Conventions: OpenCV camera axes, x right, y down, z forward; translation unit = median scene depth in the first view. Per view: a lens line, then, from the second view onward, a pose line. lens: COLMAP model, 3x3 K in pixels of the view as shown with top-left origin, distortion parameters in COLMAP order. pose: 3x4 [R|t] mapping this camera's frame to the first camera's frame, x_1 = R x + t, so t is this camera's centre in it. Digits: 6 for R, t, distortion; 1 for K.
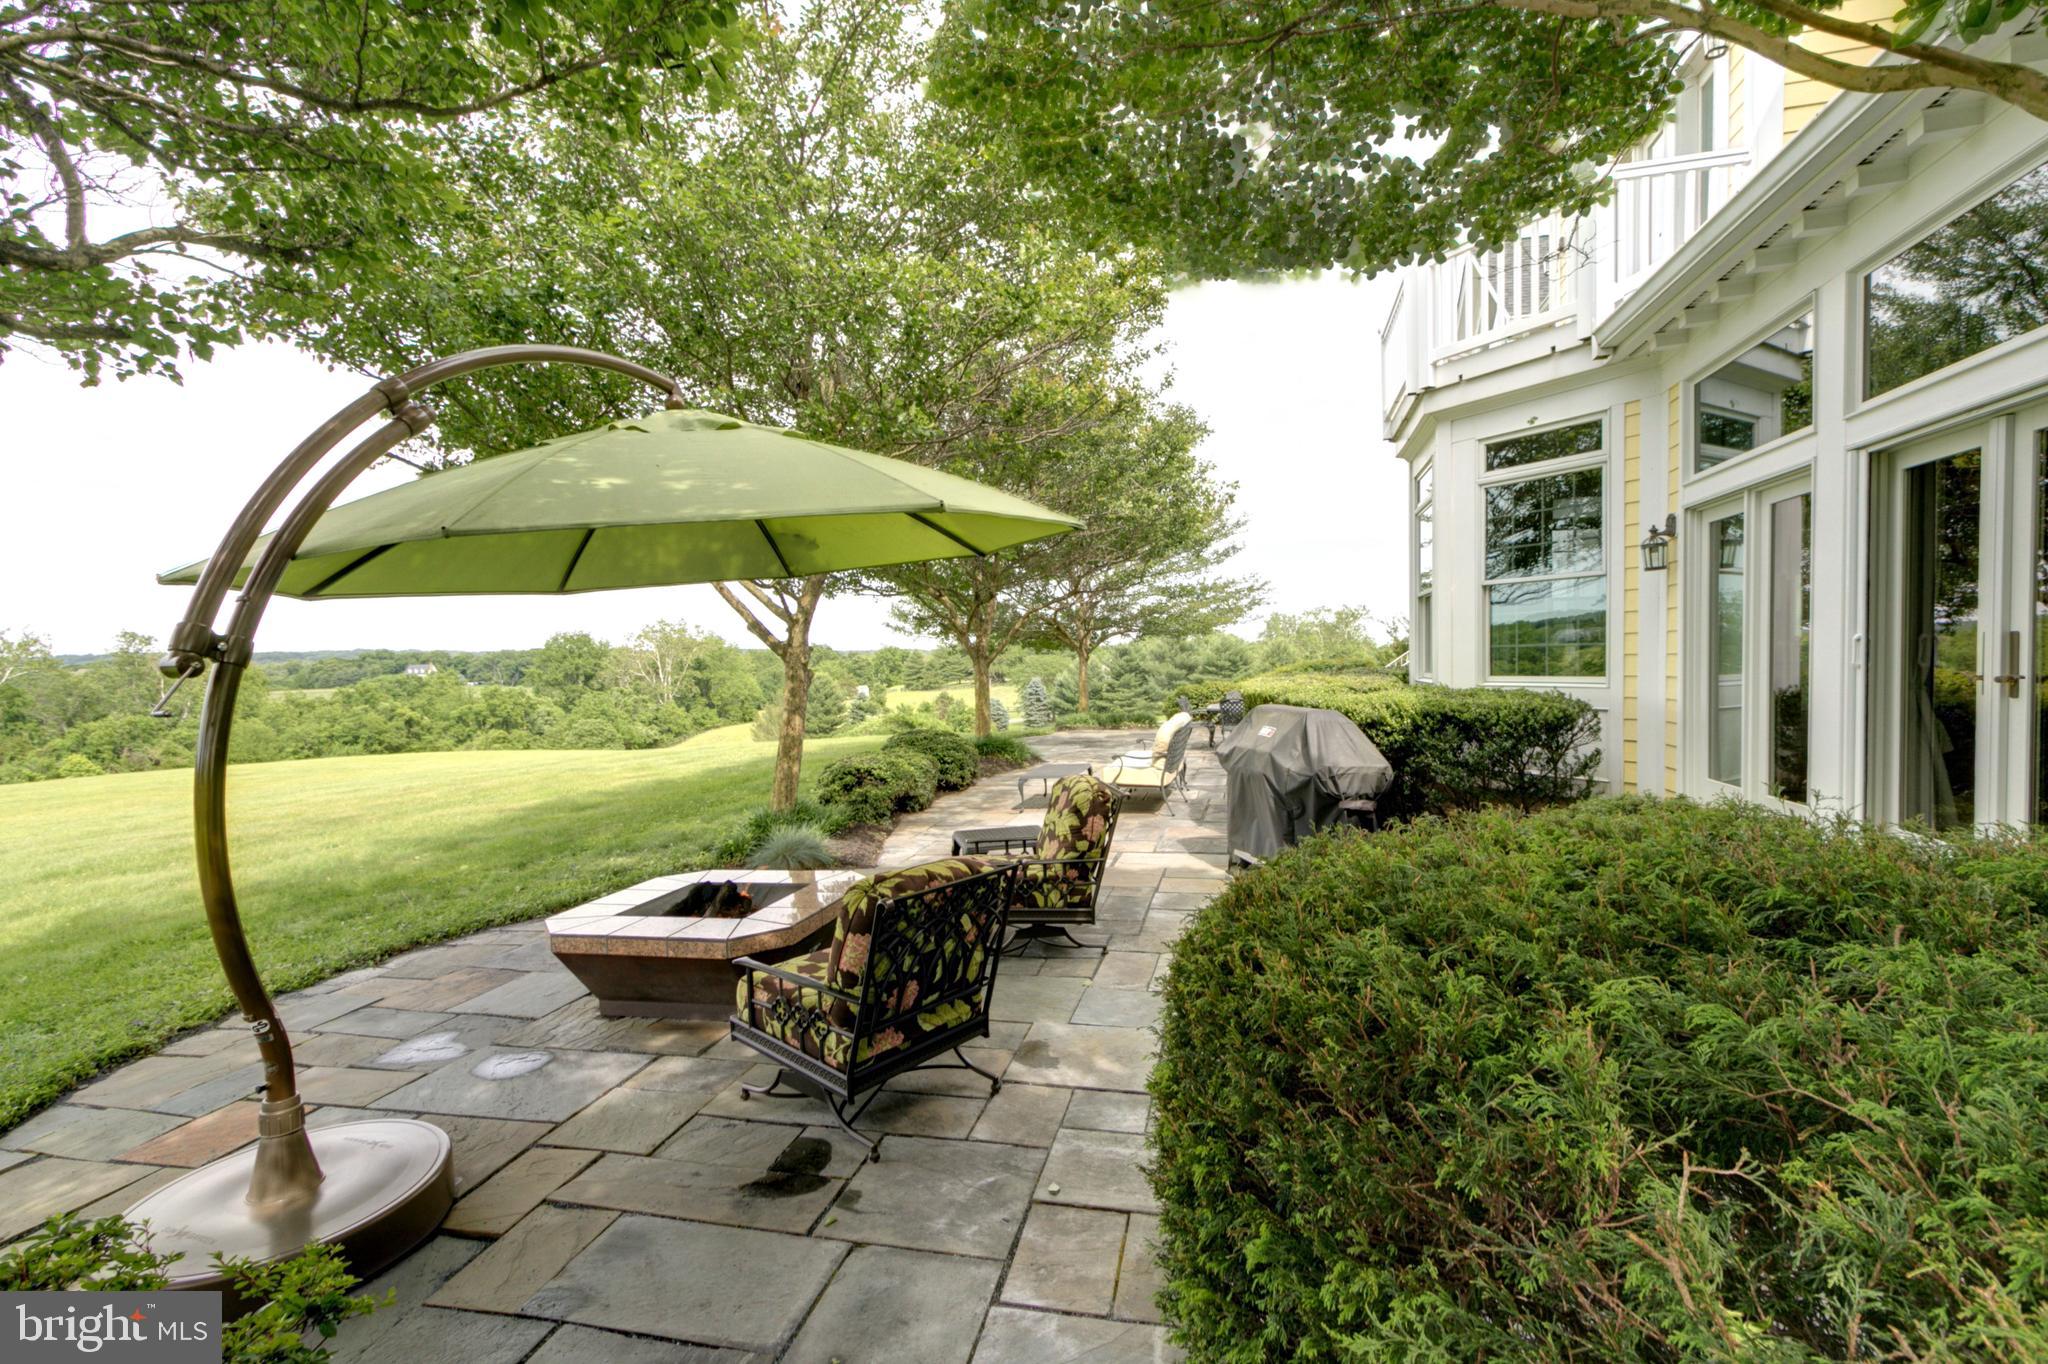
lens RADIAL K [[938.1, 0, 1029.8], [0, 938.1, 686.5], [0, 0, 1]] dist [0.008803, -0.001395]
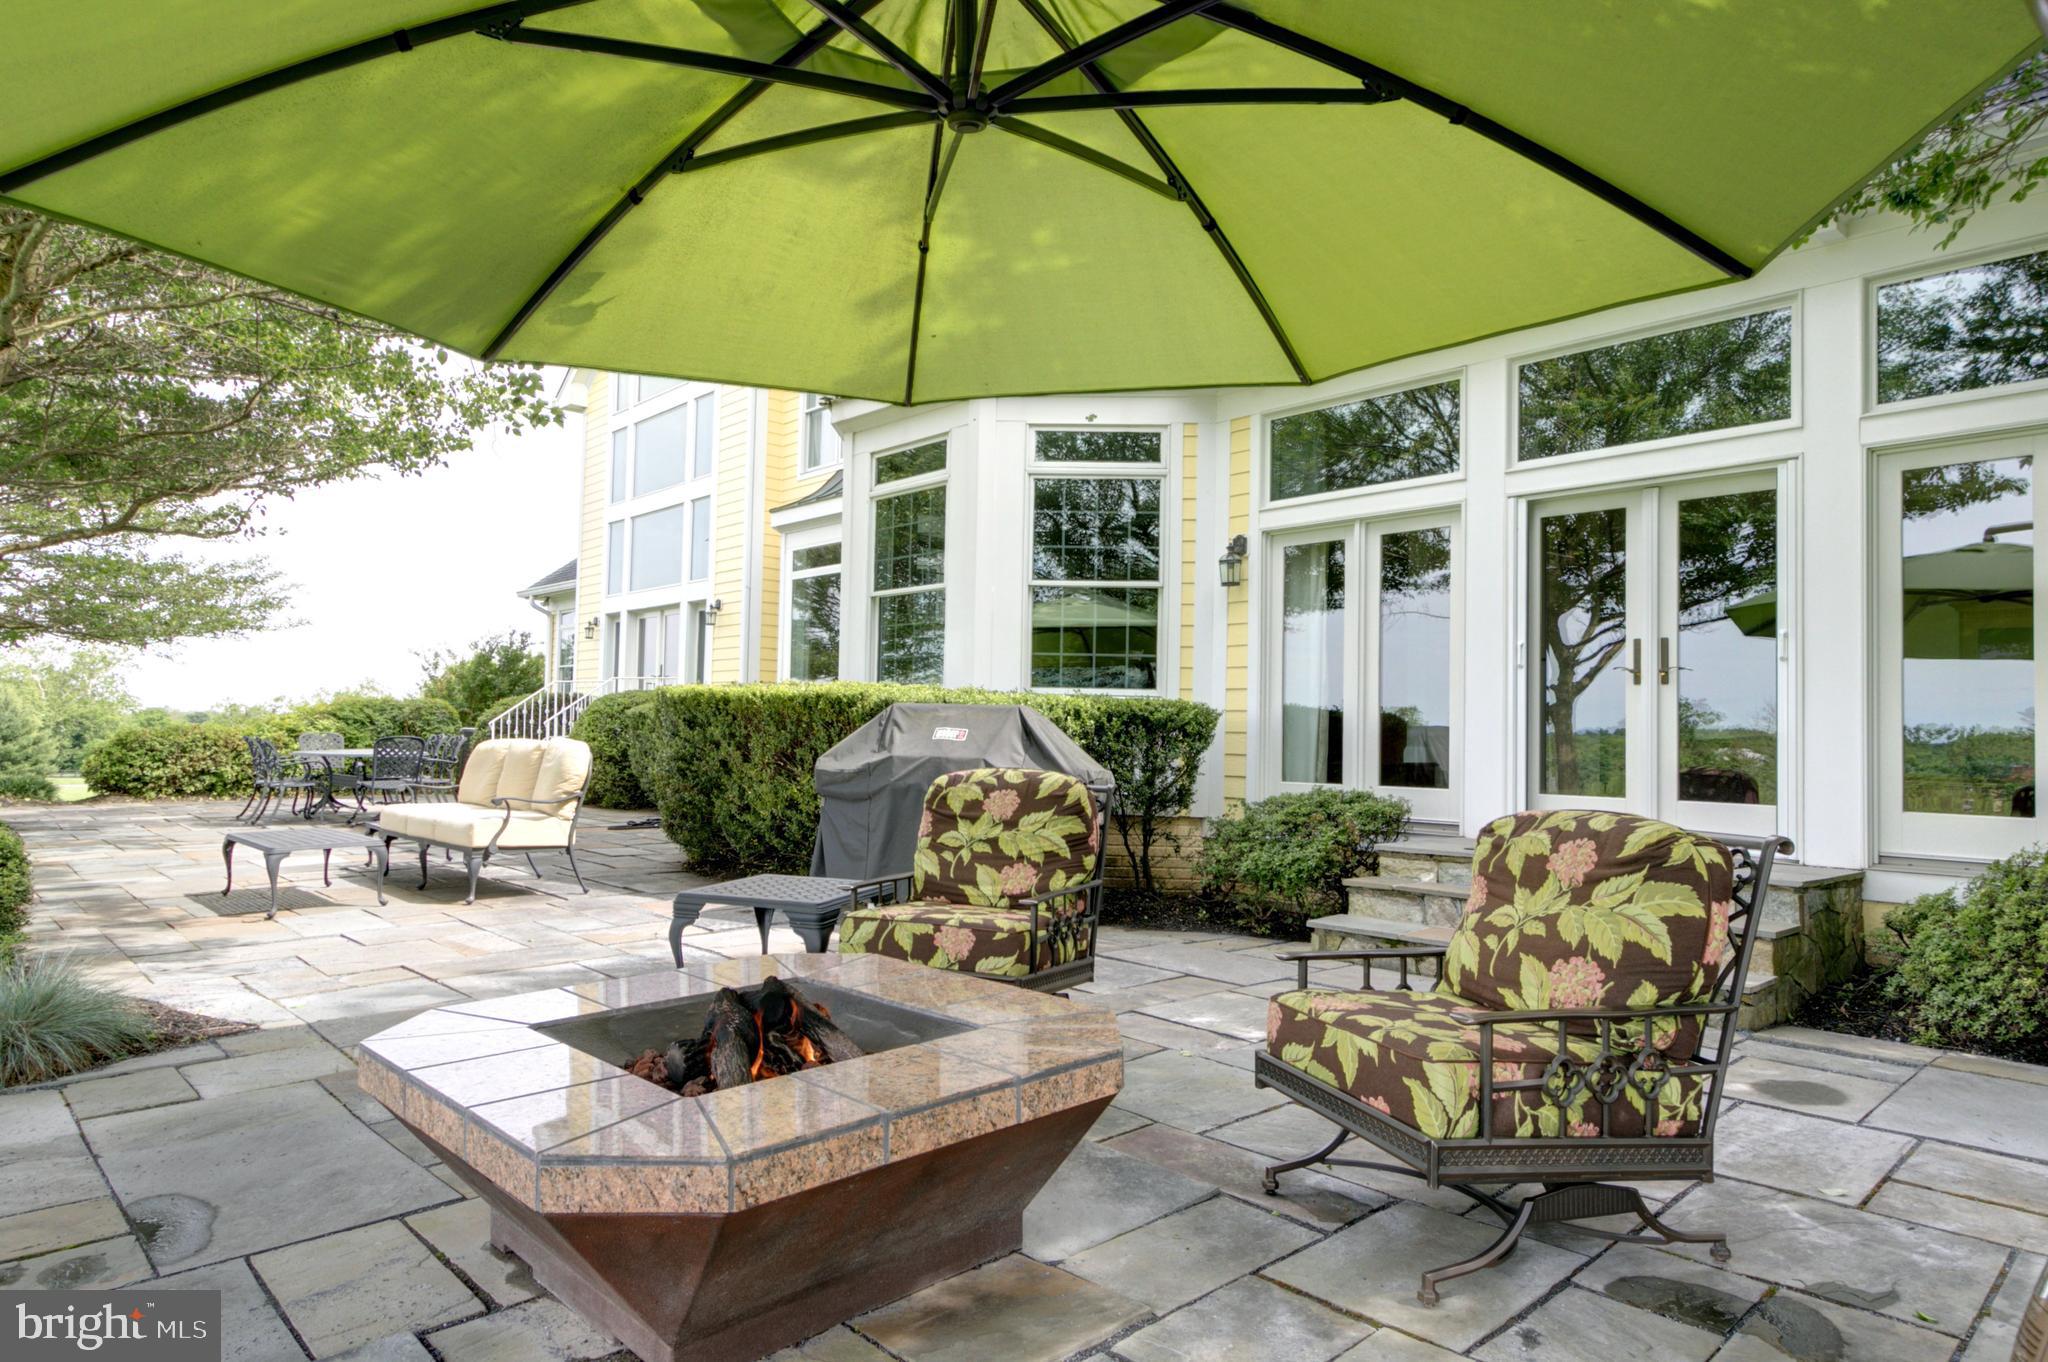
lens RADIAL K [[1217.9, 0, 1016.0], [0, 1217.9, 674.2], [0, 0, 1]] dist [0.014926, -0.000346]
pose [[0.533736, 0.075985, 0.842231, -0.438540], [-0.006108, 0.996275, -0.086012, 0.067990], [-0.845629, 0.040763, 0.532212, 0.356376]]
